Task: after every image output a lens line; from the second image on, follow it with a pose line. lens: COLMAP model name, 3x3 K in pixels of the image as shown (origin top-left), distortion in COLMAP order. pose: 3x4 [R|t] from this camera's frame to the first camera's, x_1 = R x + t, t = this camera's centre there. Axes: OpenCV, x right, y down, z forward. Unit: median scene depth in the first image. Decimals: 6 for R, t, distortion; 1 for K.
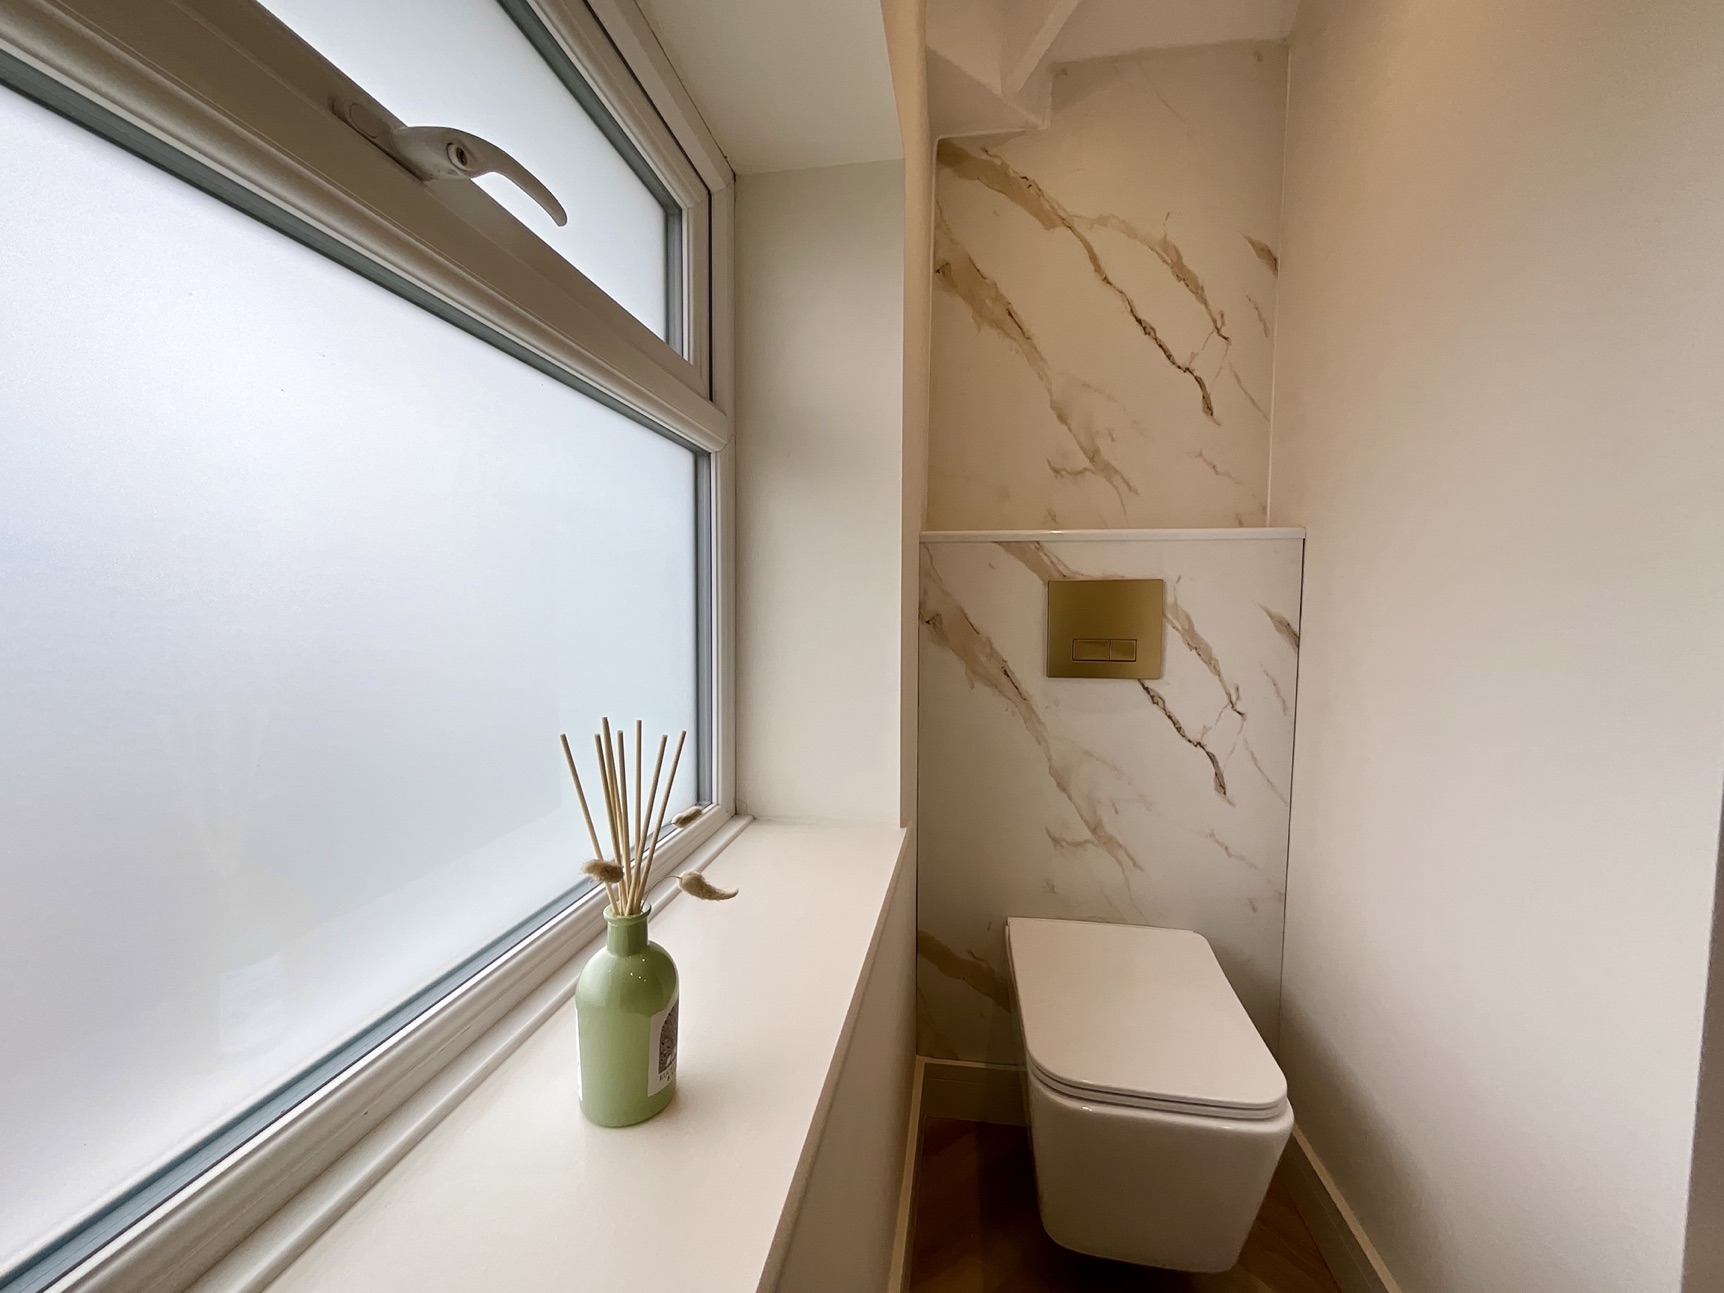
lens RADIAL K [[700.0, 0, 862.0], [0, 700.0, 646.5], [0, 0, 1]] dist [-0.001501, -0.000759]
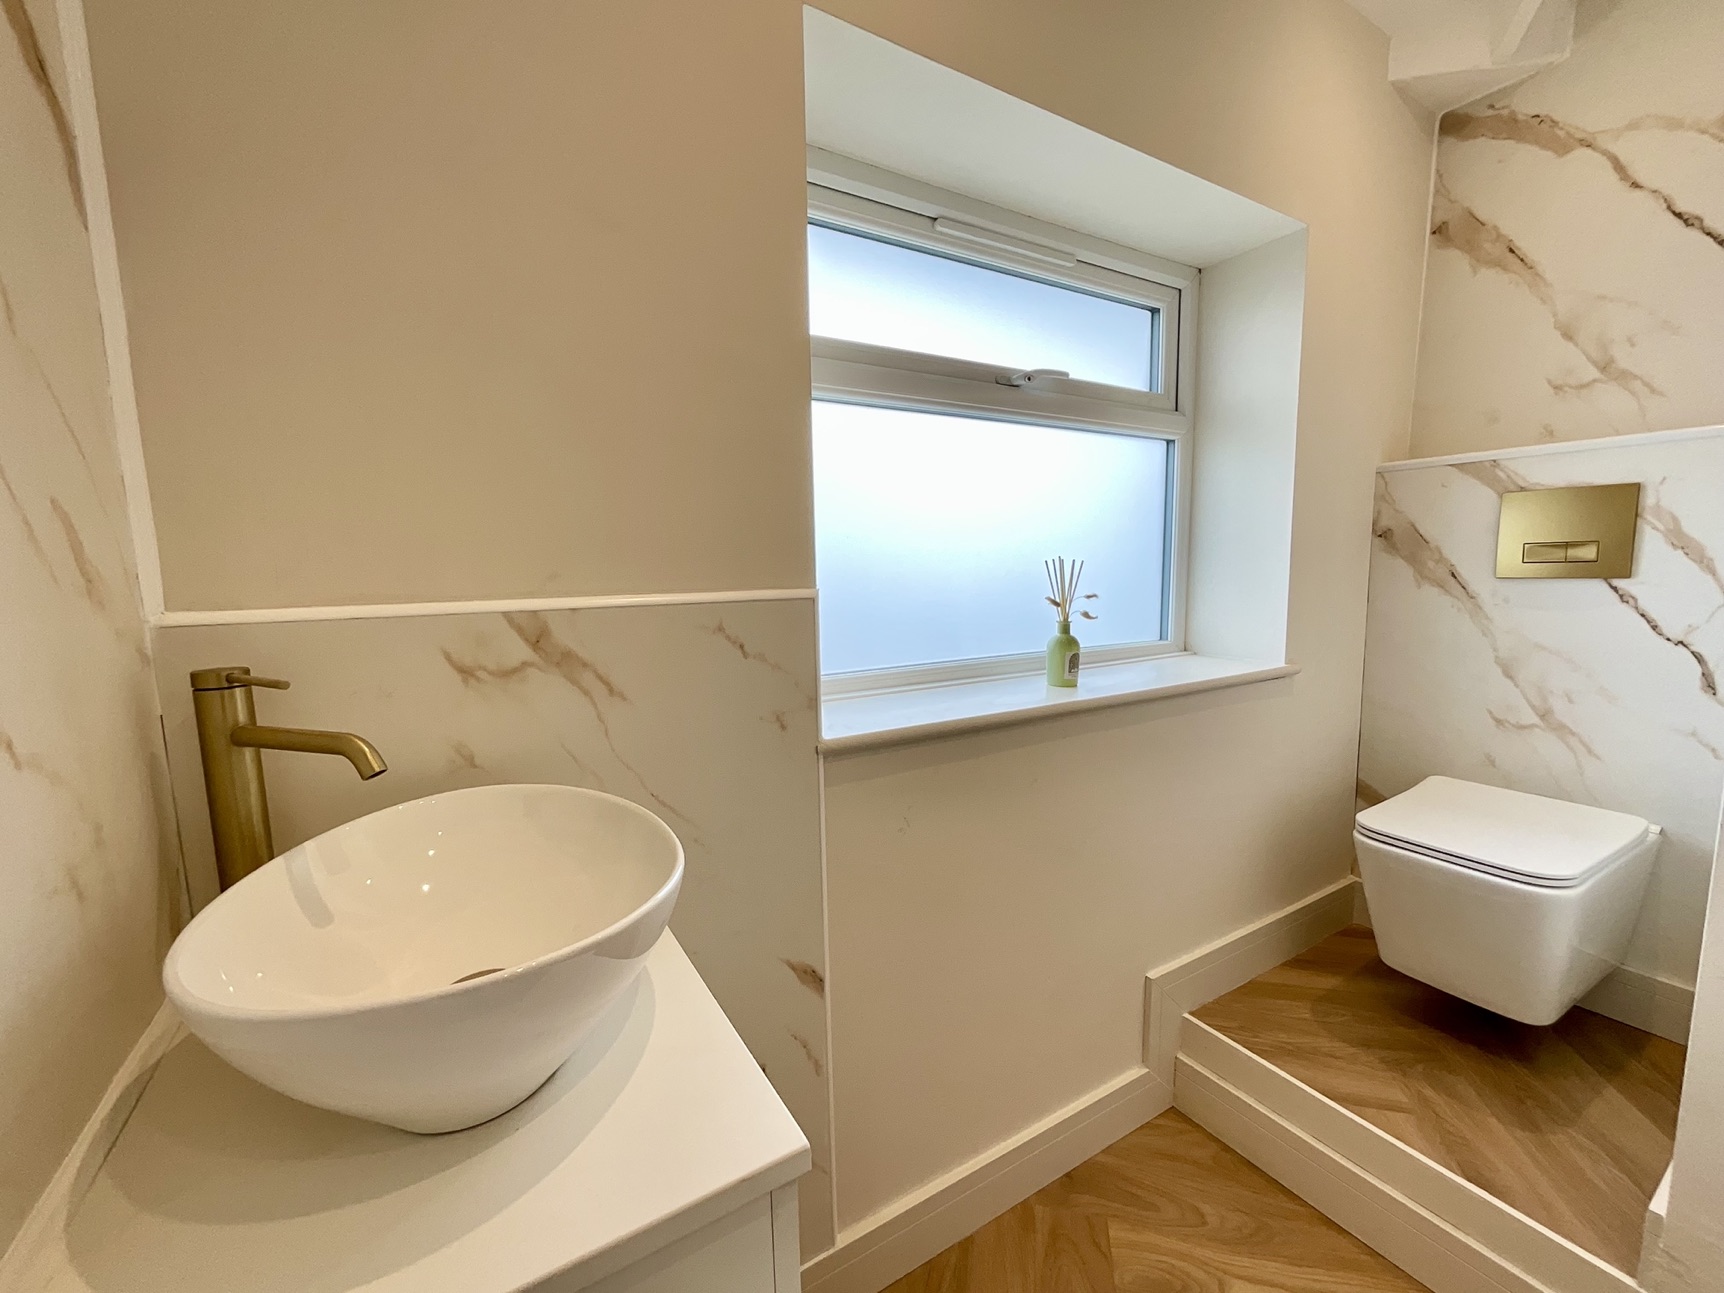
lens RADIAL K [[700.0, 0, 862.0], [0, 700.0, 646.5], [0, 0, 1]] dist [-0.001501, -0.000759]
pose [[0.641747, 0.069880, -0.763726, 0.474395], [-0.023482, 0.997164, 0.071508, 0.096698], [0.766557, -0.027957, 0.641568, -0.539529]]
